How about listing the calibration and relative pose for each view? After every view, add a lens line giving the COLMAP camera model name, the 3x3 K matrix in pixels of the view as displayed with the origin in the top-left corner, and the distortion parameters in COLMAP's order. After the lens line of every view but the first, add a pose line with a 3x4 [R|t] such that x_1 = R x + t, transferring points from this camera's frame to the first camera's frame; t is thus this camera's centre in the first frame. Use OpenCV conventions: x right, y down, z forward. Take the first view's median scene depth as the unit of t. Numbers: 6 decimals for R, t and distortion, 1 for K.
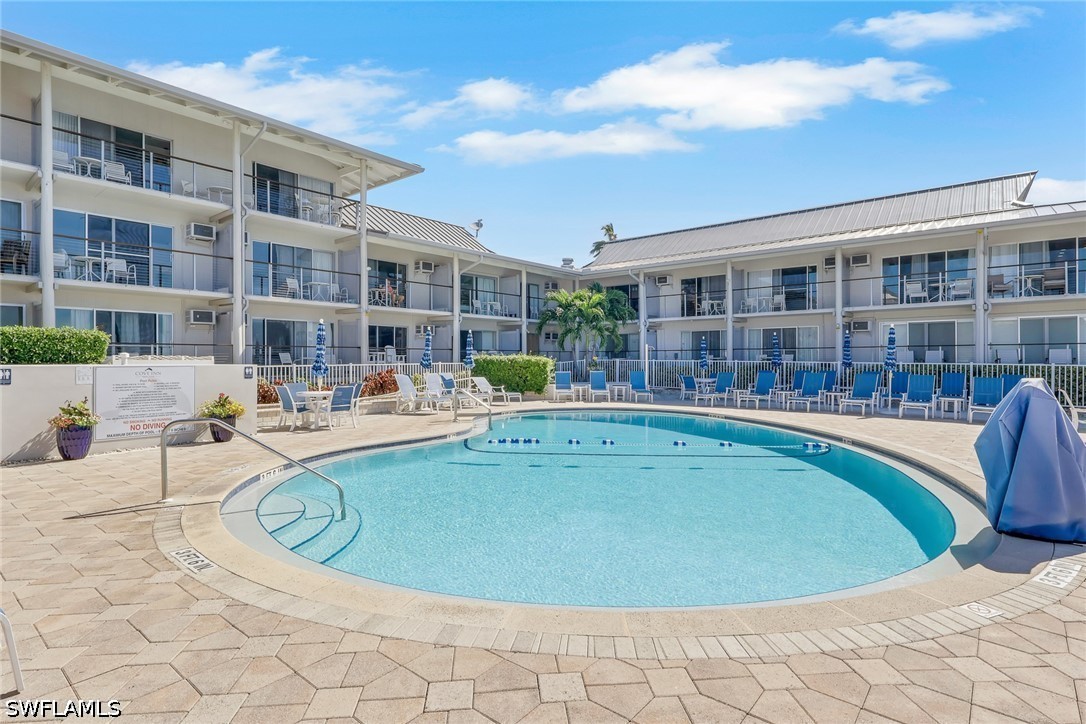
lens RADIAL K [[516.4, 0, 541.0], [0, 516.4, 364.3], [0, 0, 1]] dist [-0.002128, 0.000531]
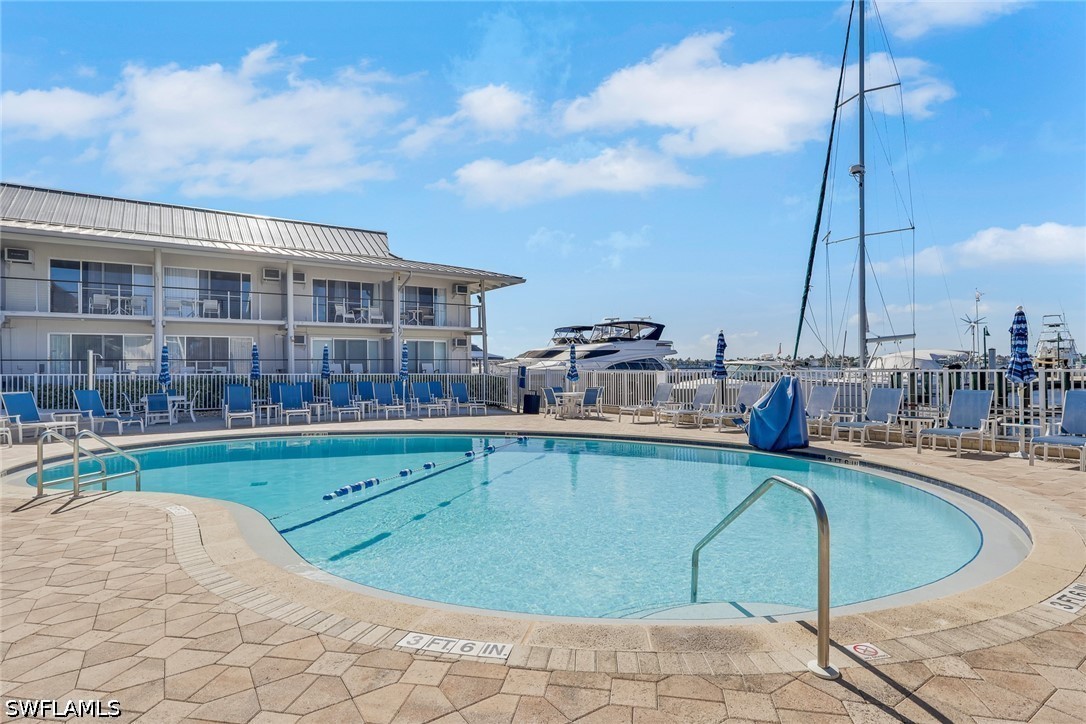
lens RADIAL K [[516.4, 0, 541.0], [0, 516.4, 364.3], [0, 0, 1]] dist [-0.002128, 0.000531]
pose [[0.355613, 0.010669, 0.934572, -0.244761], [0.013461, 0.999773, -0.016535, 0.000077], [-0.934536, 0.018461, 0.355389, 0.208100]]
